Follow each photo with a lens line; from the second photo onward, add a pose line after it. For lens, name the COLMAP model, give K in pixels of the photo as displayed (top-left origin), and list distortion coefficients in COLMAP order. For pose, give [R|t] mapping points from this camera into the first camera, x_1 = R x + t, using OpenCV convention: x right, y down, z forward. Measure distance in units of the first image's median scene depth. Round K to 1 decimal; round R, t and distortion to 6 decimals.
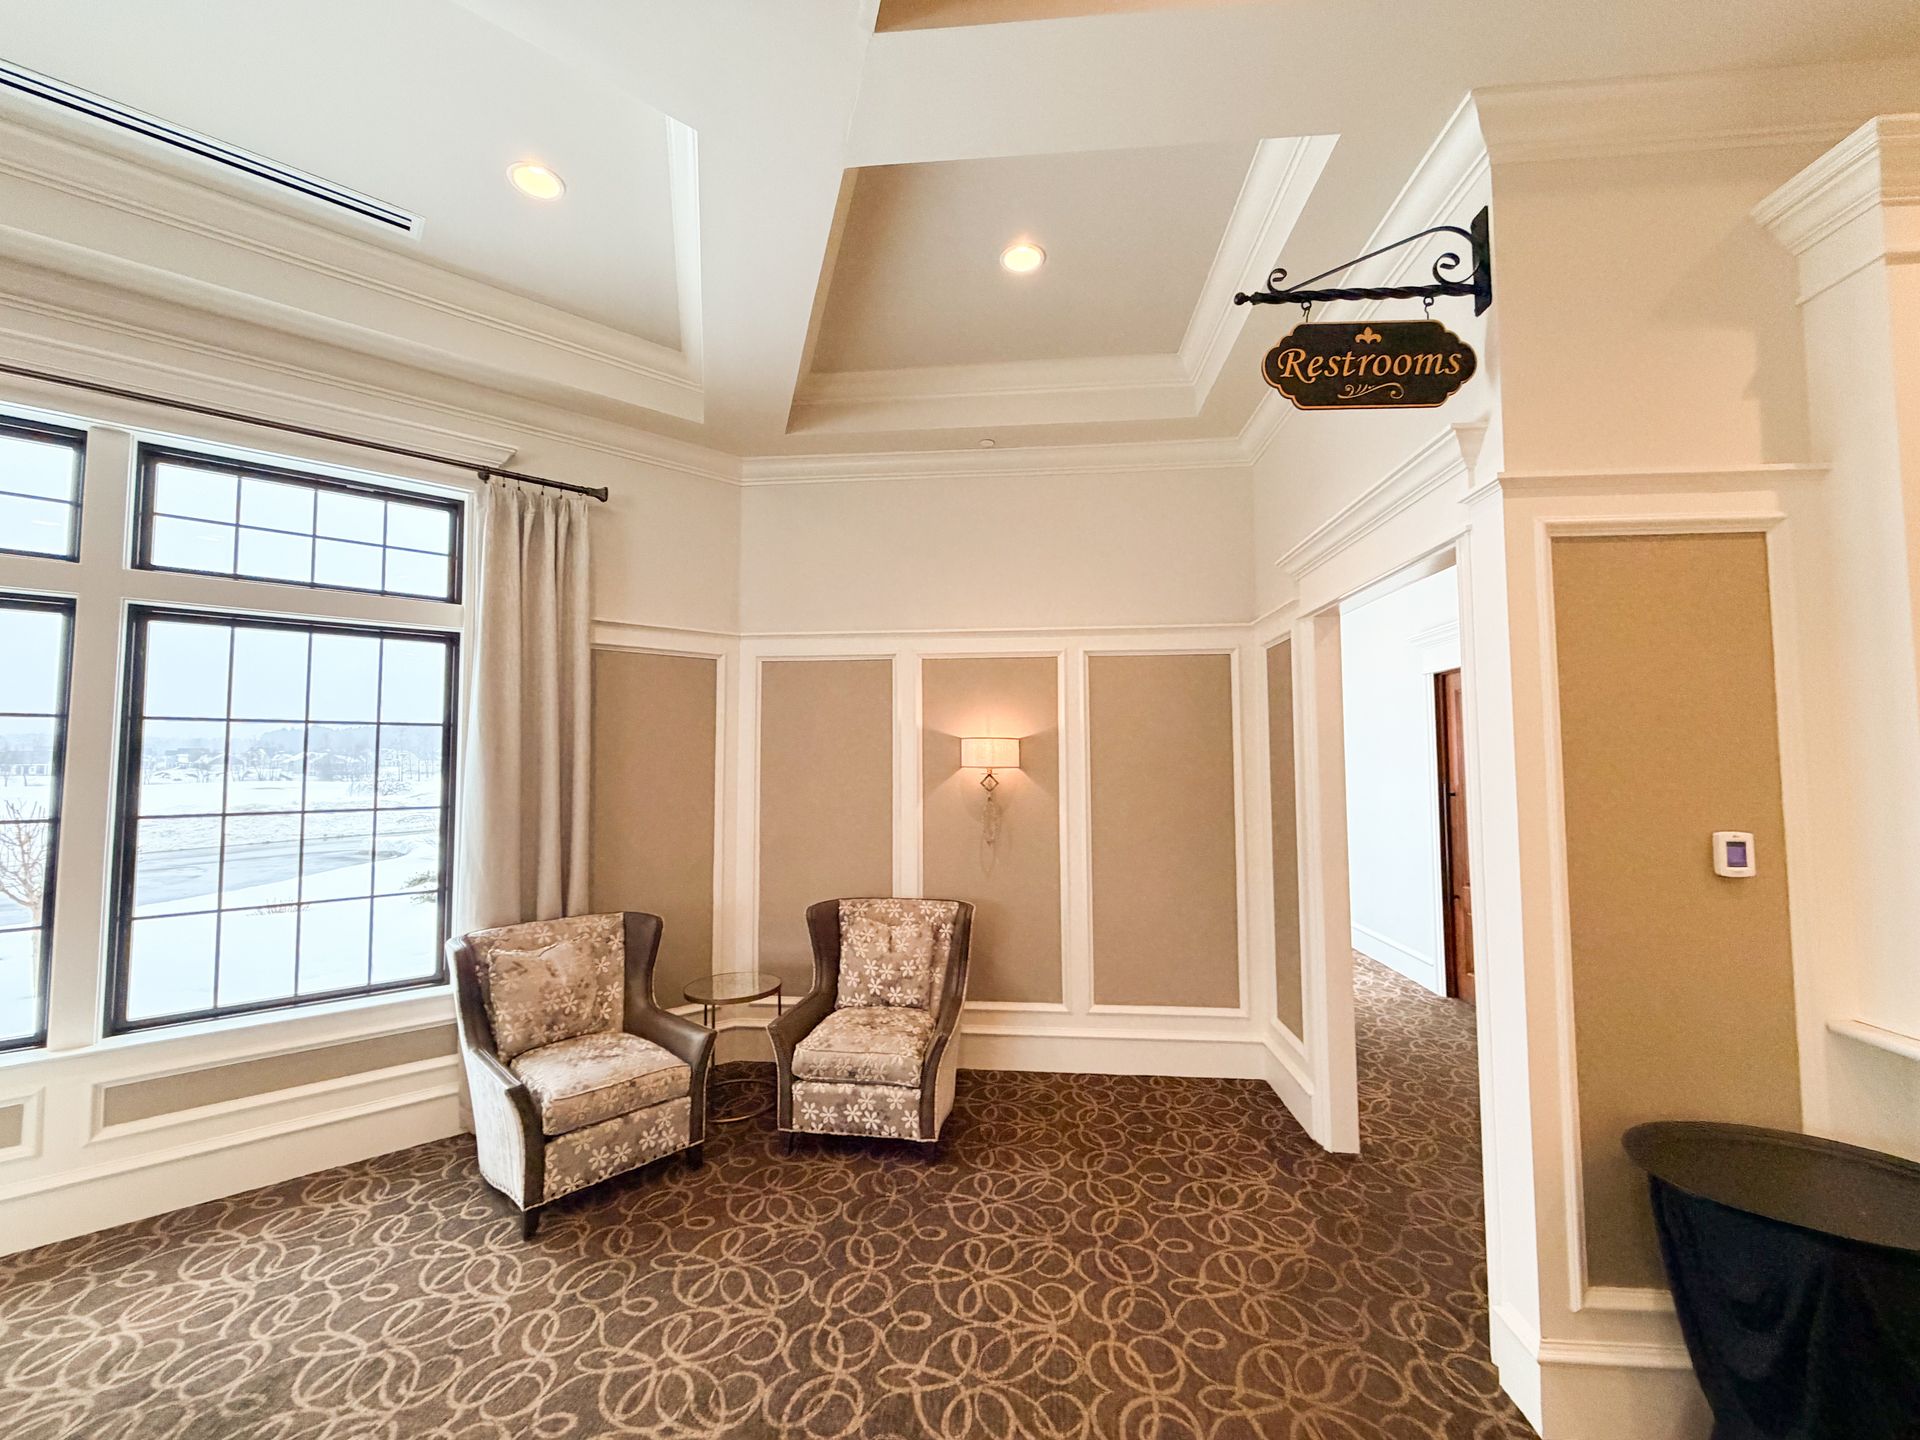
lens RADIAL K [[767.6, 0, 954.3], [0, 767.6, 720.5], [0, 0, 1]] dist [-0.004209, 0.000234]
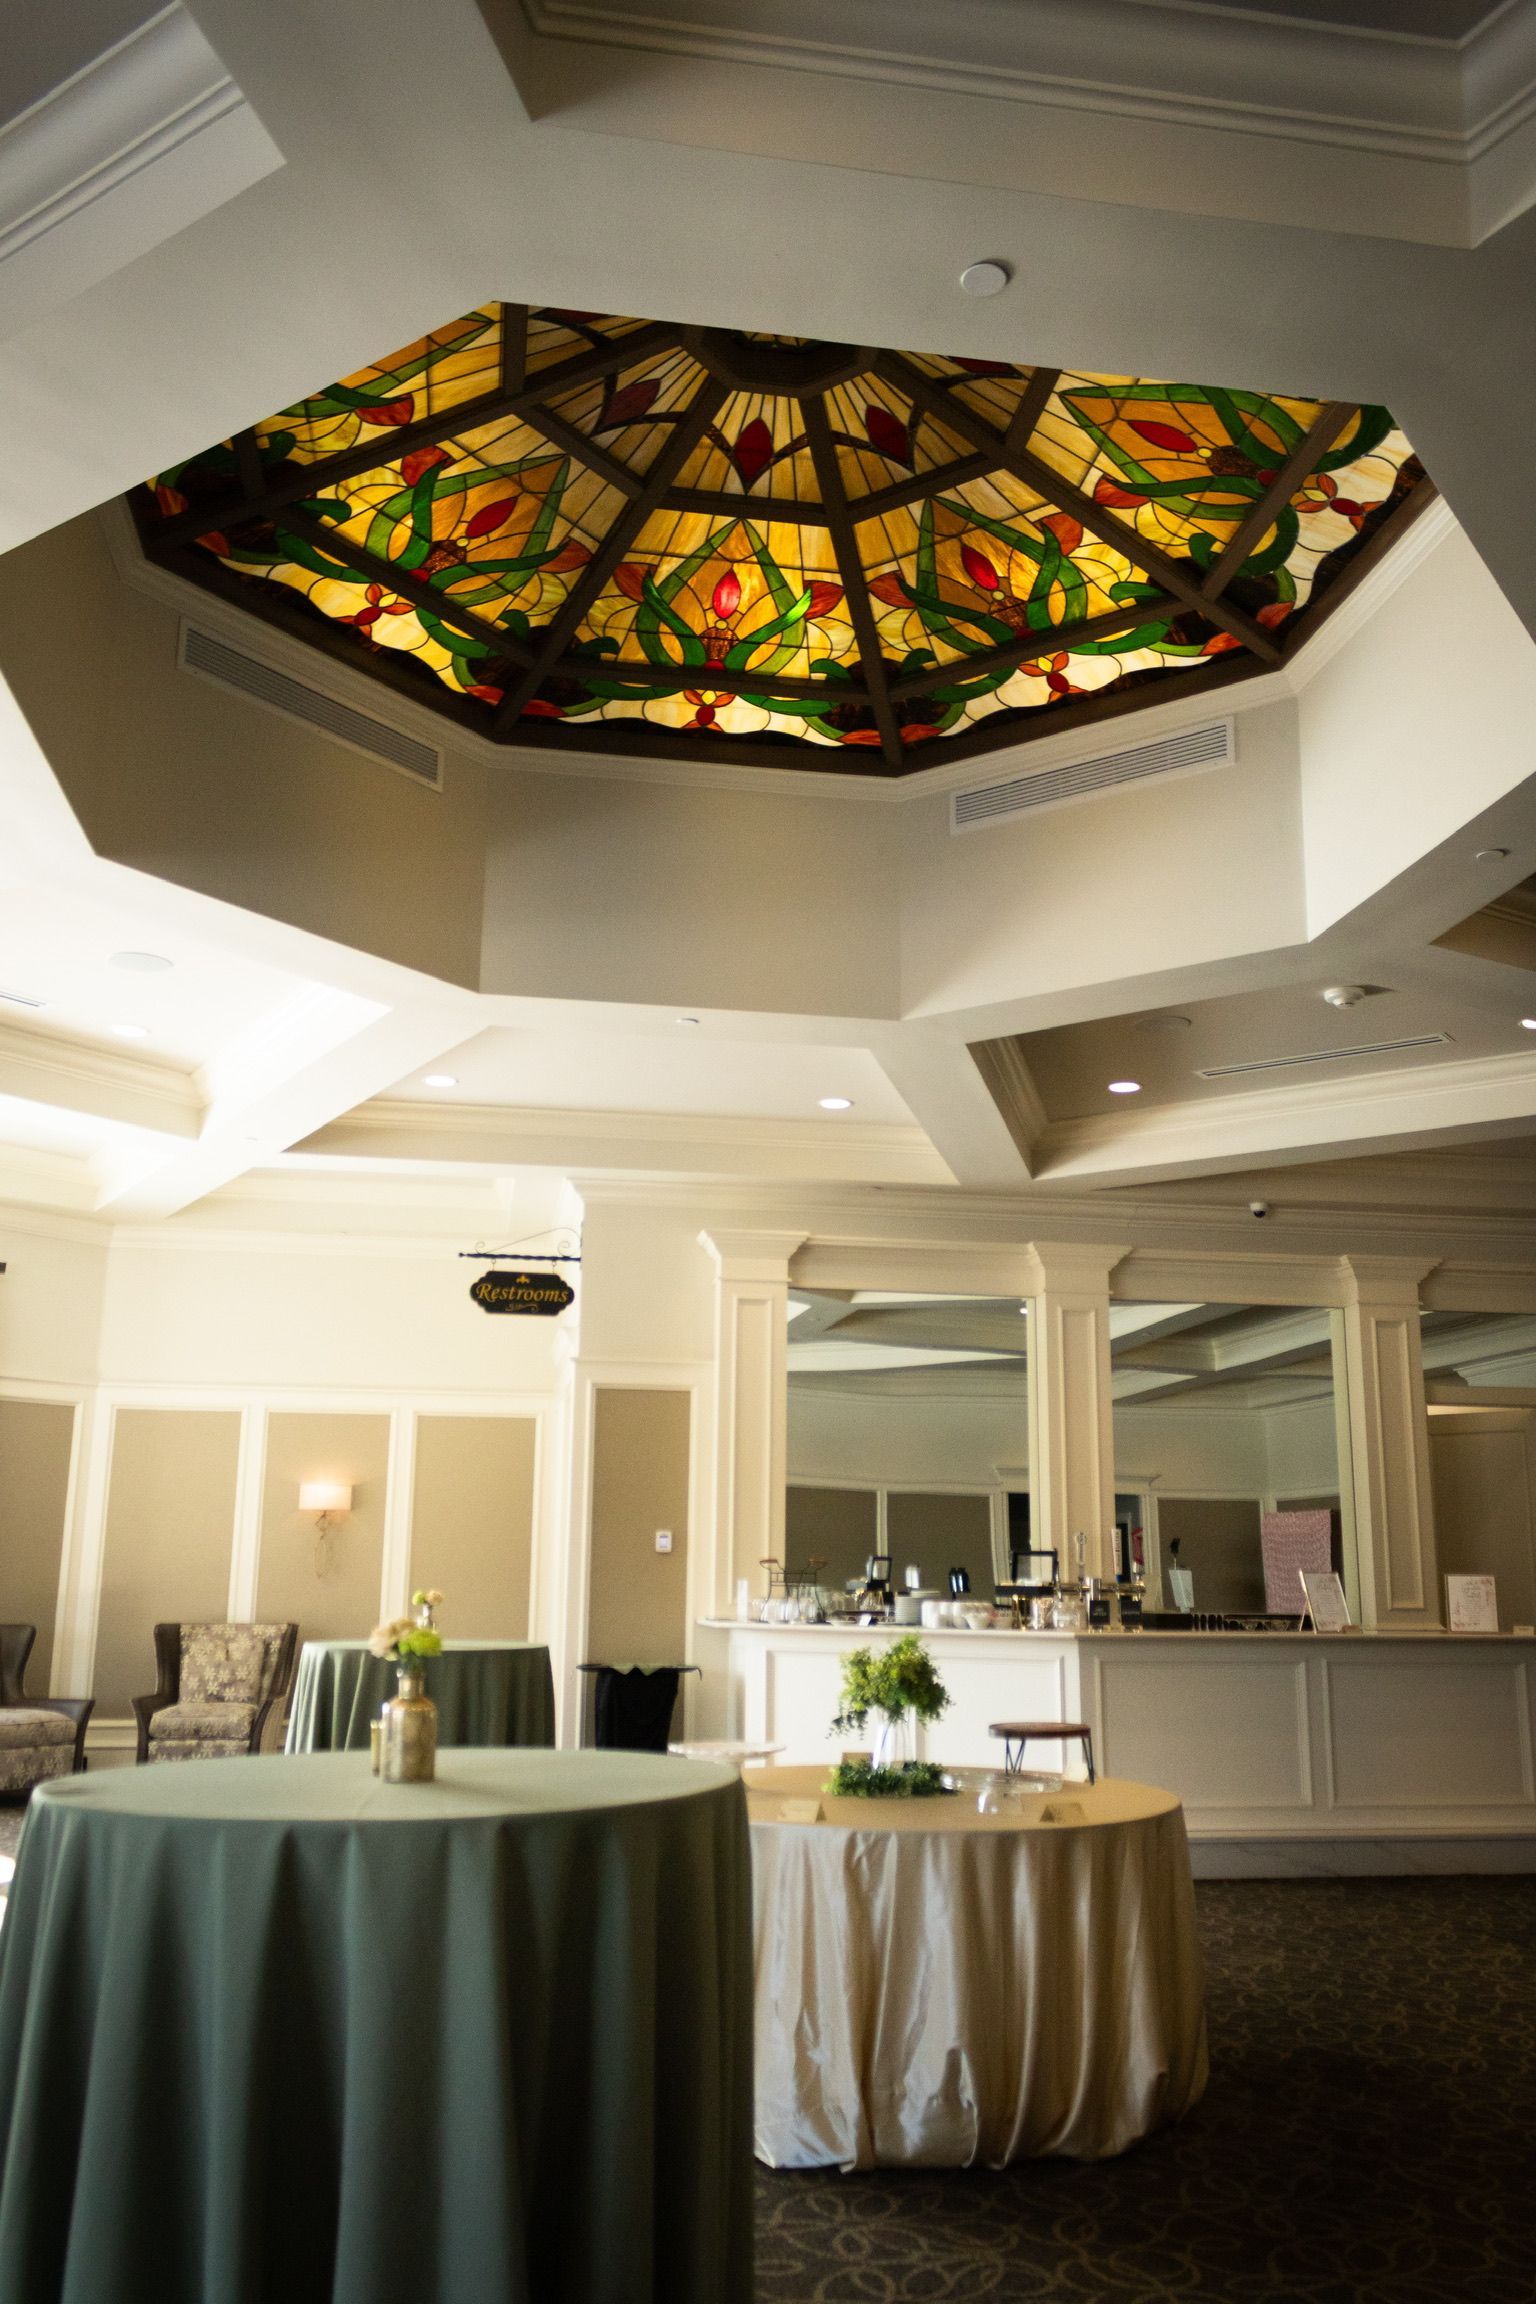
lens RADIAL K [[1919.0, 0, 789.4], [0, 1919.0, 1160.0], [0, 0, 1]] dist [0.022804, 0.003283]
pose [[0.970010, 0.064967, 0.234221, 0.015930], [-0.026968, 0.986434, -0.161926, -0.012677], [-0.241563, 0.150753, 0.958604, -2.310180]]
